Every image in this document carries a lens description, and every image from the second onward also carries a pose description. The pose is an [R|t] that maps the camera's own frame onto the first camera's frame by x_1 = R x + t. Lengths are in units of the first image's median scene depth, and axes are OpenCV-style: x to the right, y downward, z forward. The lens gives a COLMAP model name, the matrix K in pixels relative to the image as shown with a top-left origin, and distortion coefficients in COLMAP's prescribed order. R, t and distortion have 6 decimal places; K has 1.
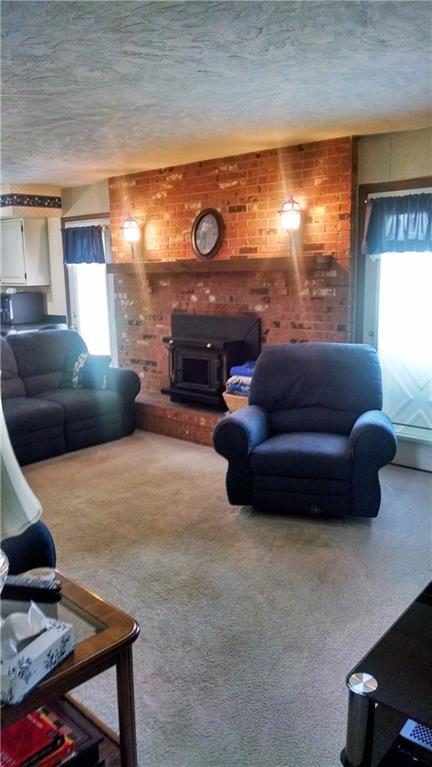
lens RADIAL K [[591.9, 0, 216.0], [0, 591.9, 383.5], [0, 0, 1]] dist [0.038355, 0.000814]
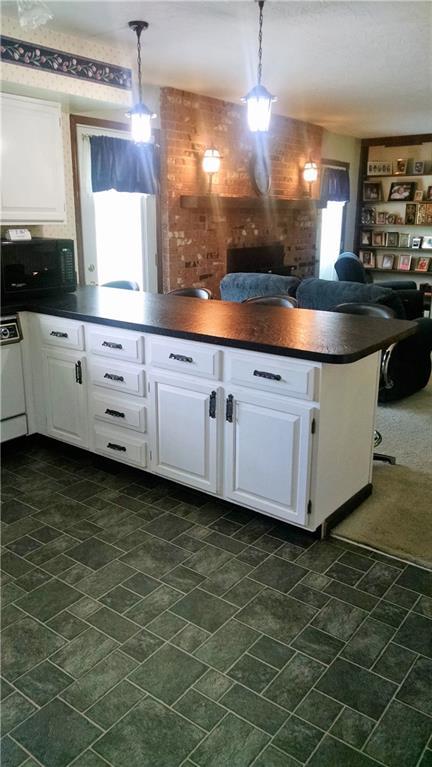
lens RADIAL K [[591.9, 0, 216.0], [0, 591.9, 383.5], [0, 0, 1]] dist [0.038355, 0.000814]
pose [[-0.083103, -0.273302, 0.958332, -1.147417], [0.162479, 0.945074, 0.283611, -0.196170], [-0.983206, 0.179278, -0.034133, 1.113453]]
